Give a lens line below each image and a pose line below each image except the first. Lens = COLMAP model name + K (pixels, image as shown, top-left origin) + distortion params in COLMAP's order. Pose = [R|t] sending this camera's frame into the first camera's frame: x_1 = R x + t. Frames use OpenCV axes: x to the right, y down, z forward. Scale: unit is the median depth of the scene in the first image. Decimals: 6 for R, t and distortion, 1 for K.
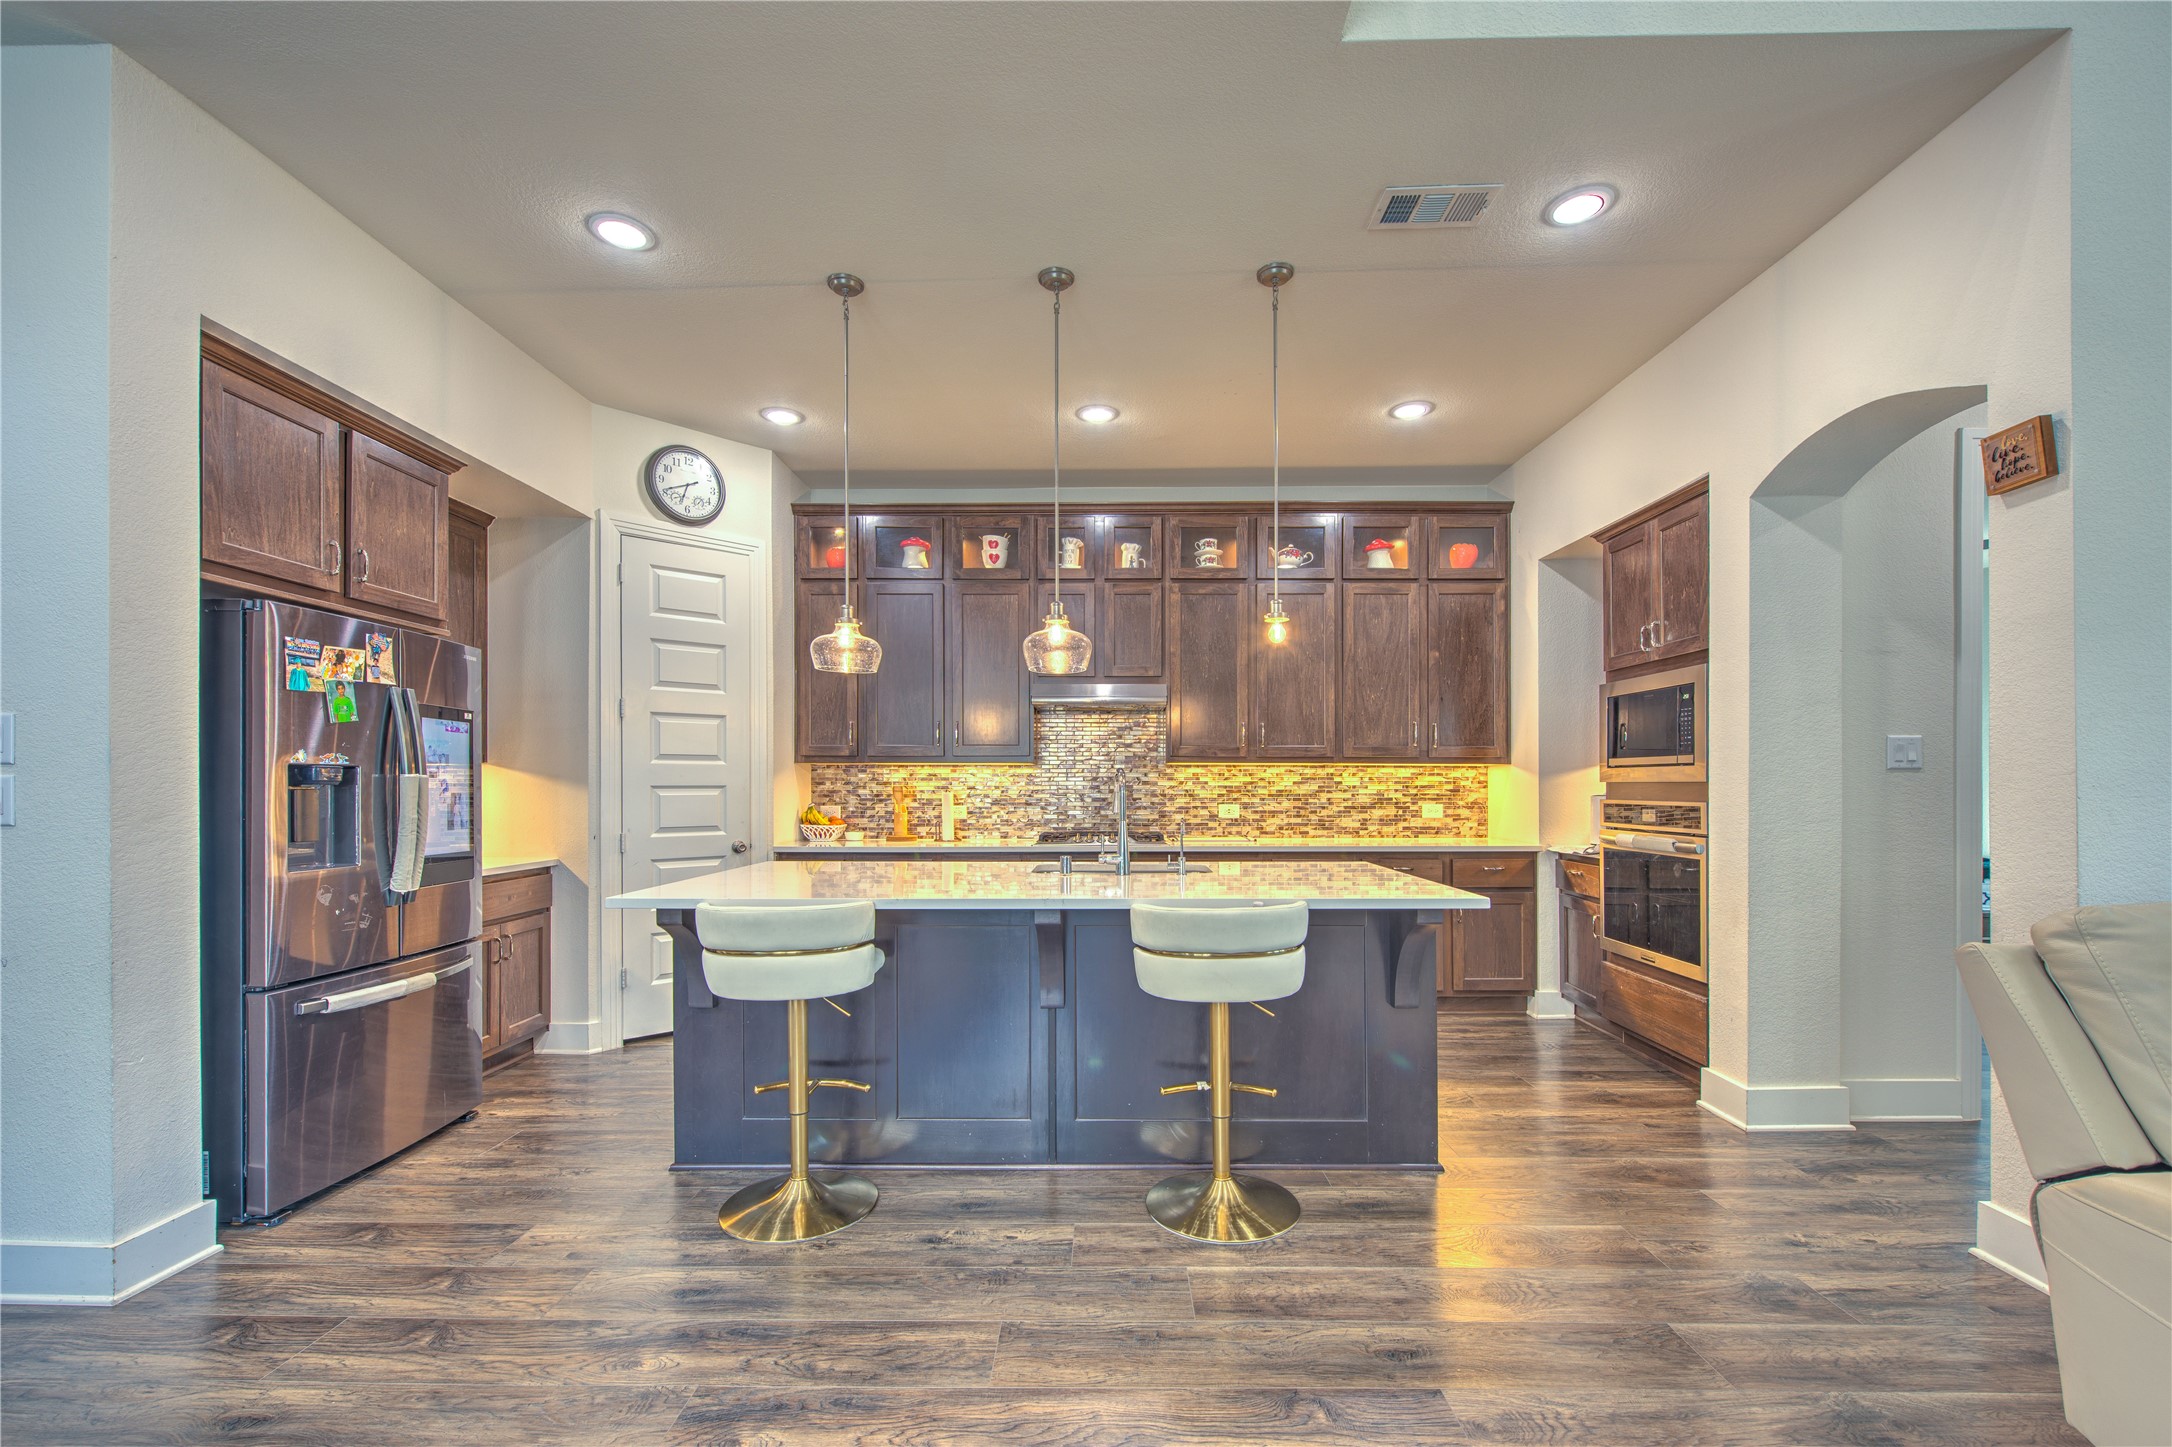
lens RADIAL K [[894.6, 0, 1100.4], [0, 894.6, 785.0], [0, 0, 1]] dist [0.001197, -0.000813]
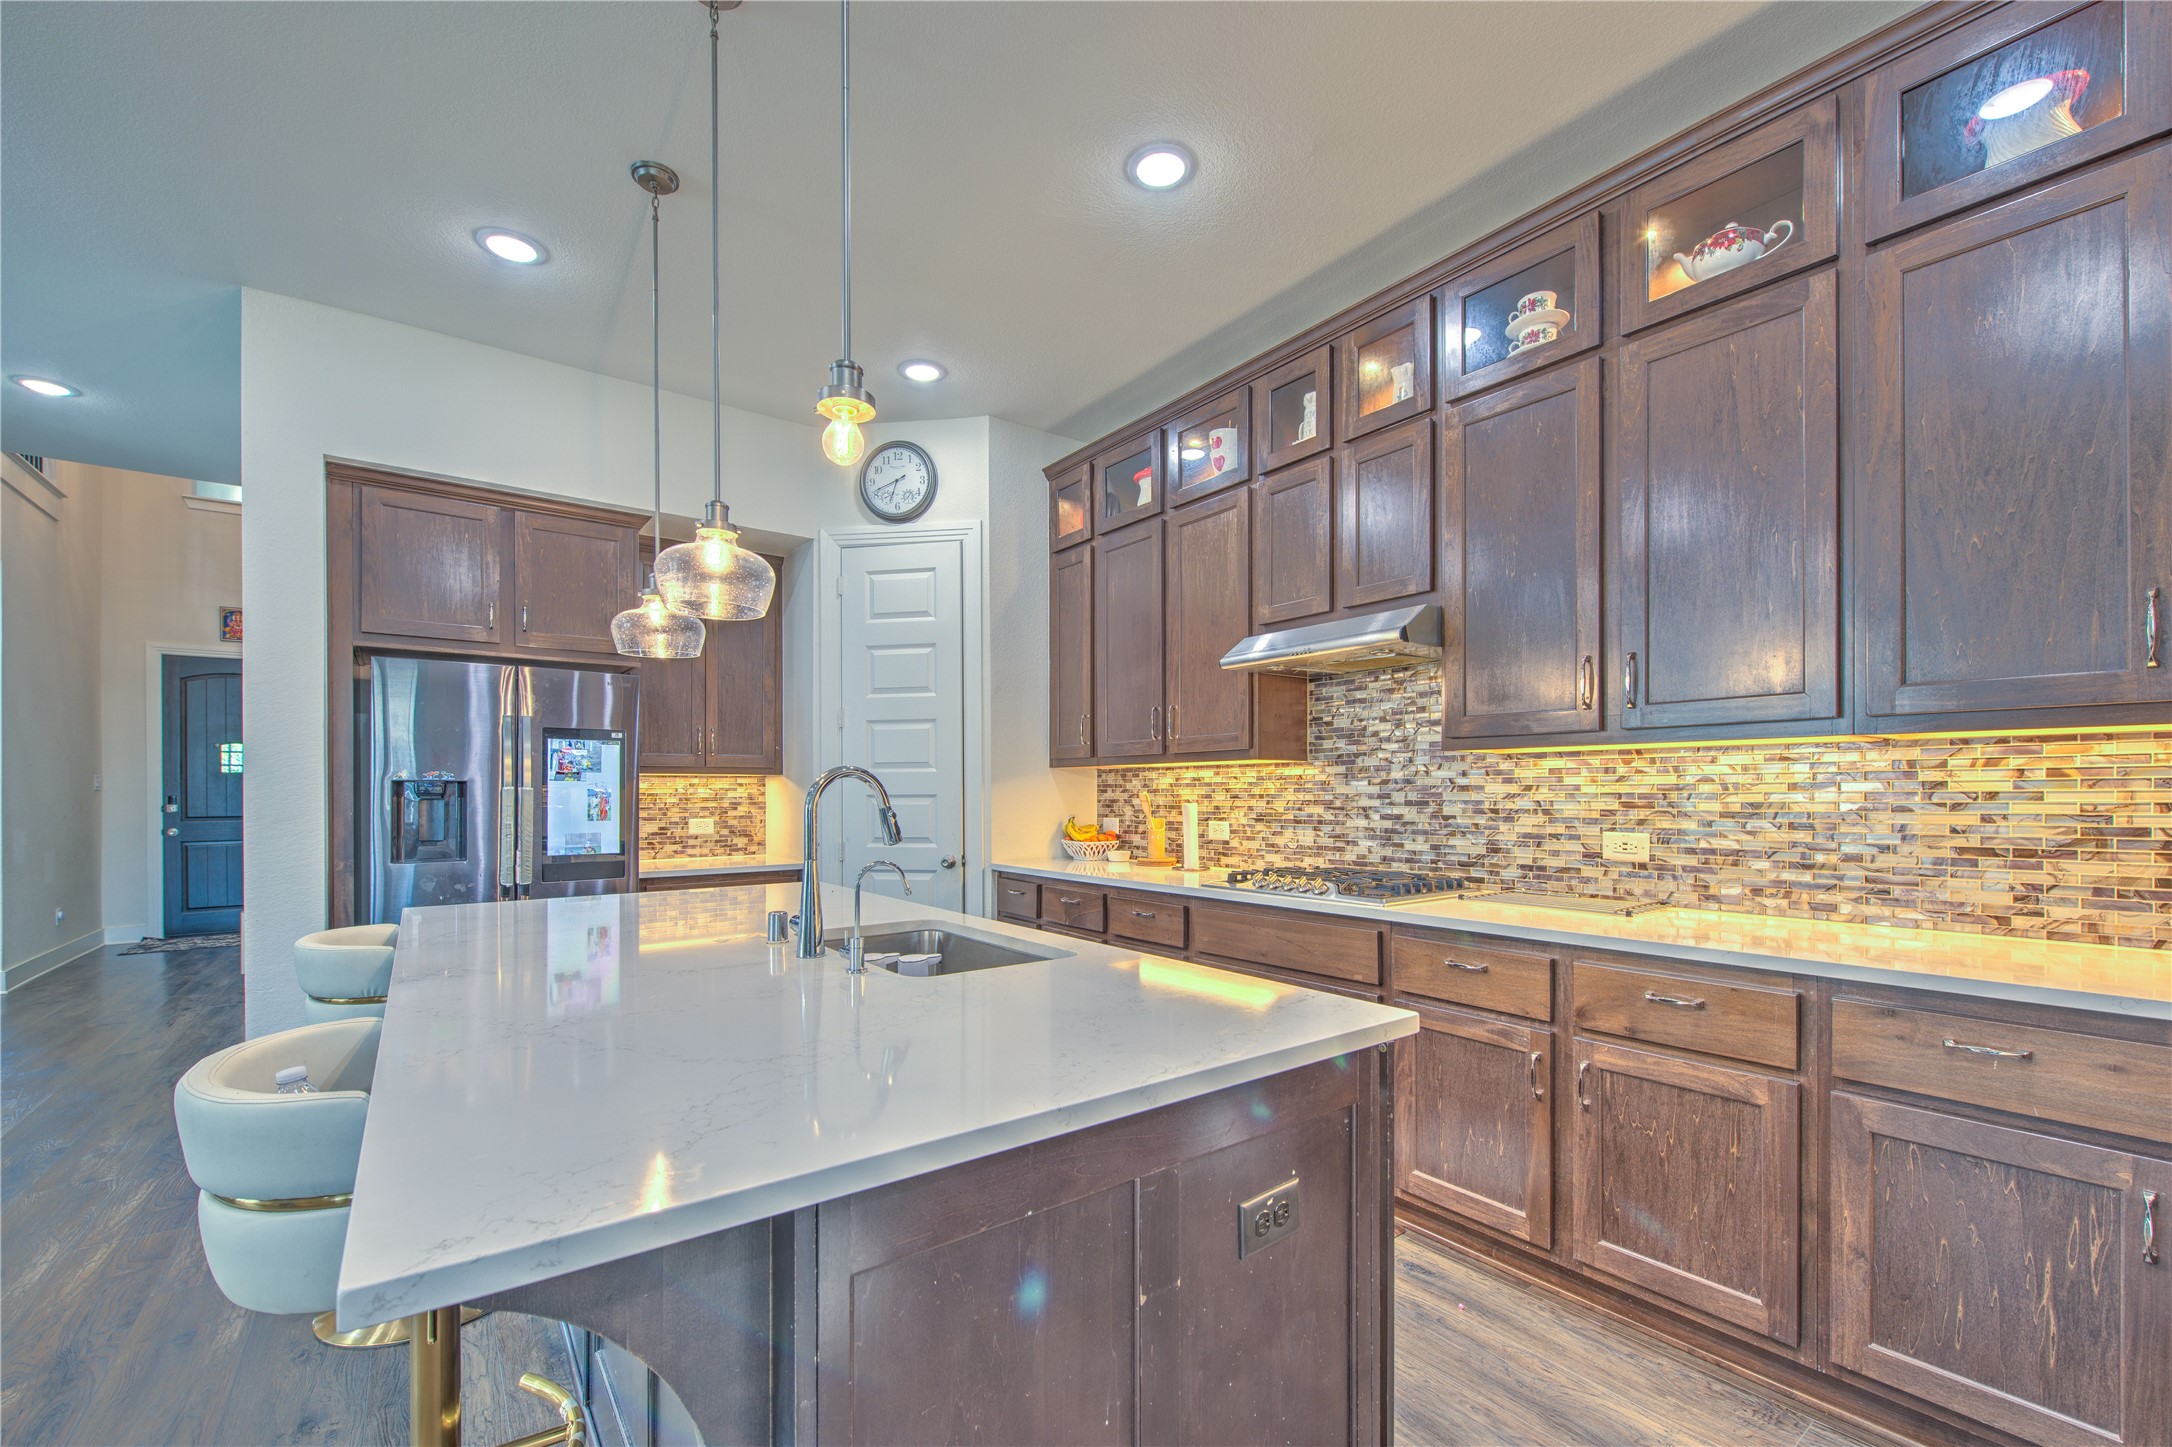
lens RADIAL K [[894.6, 0, 1097.4], [0, 894.6, 791.9], [0, 0, 1]] dist [0.001197, -0.000813]
pose [[0.607074, -0.002811, -0.794641, 0.352892], [0.004012, 0.999992, -0.000472, -0.000816], [0.794635, -0.002901, 0.607080, 0.483768]]
